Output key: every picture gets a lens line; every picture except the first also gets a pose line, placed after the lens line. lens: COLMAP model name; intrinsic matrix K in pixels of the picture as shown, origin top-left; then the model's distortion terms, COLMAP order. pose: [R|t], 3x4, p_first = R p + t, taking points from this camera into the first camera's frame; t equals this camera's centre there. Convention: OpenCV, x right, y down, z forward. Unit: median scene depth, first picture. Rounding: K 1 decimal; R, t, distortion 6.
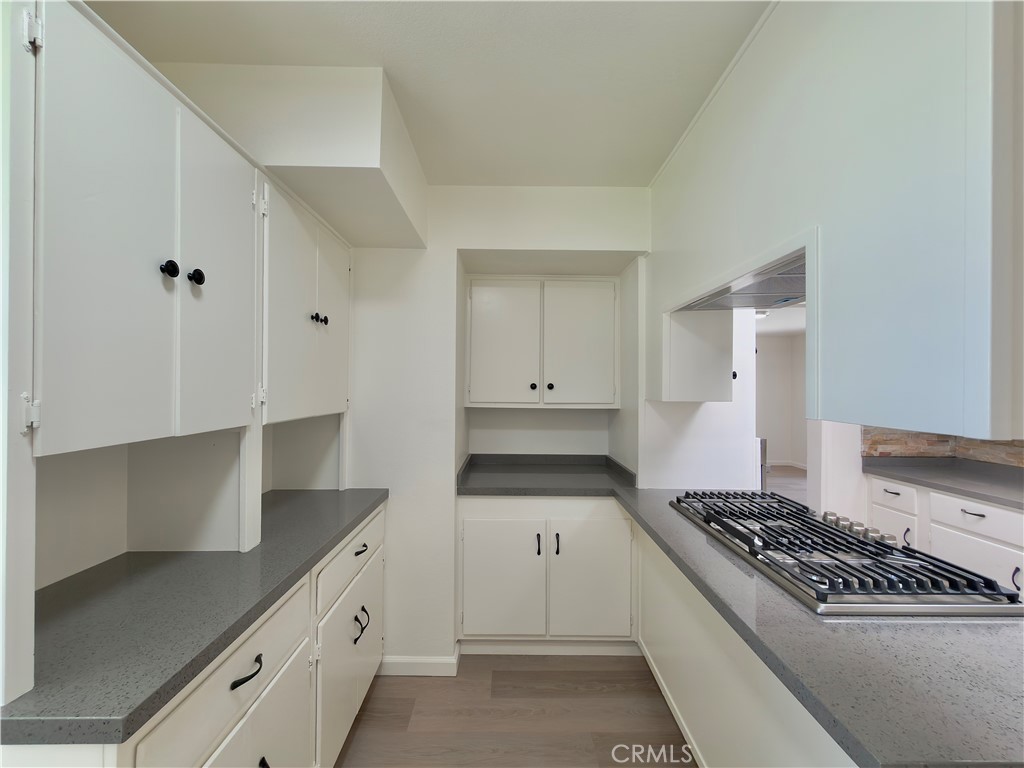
lens RADIAL K [[409.0, 0, 516.2], [0, 409.0, 383.7], [0, 0, 1]] dist [-0.001868, 0.000201]
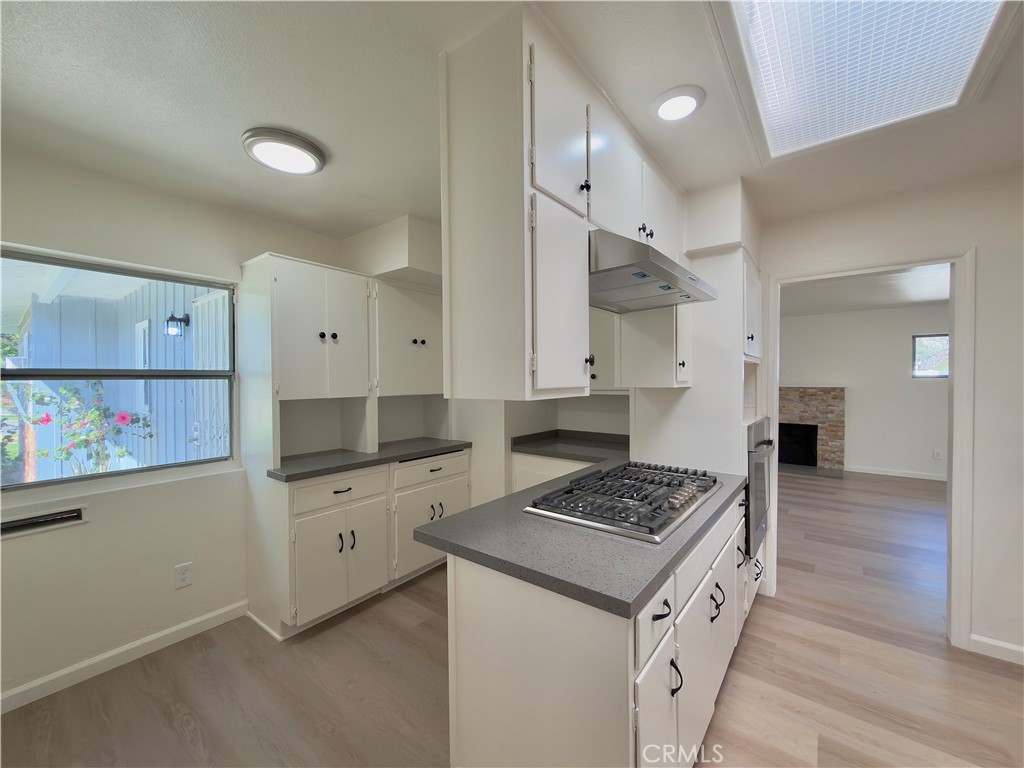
lens RADIAL K [[409.0, 0, 508.4], [0, 409.0, 381.9], [0, 0, 1]] dist [-0.001868, 0.000201]
pose [[0.767236, -0.006722, -0.641330, 1.313573], [0.015708, 0.999842, 0.008312, 0.016393], [0.641173, -0.016451, 0.767220, -0.203225]]
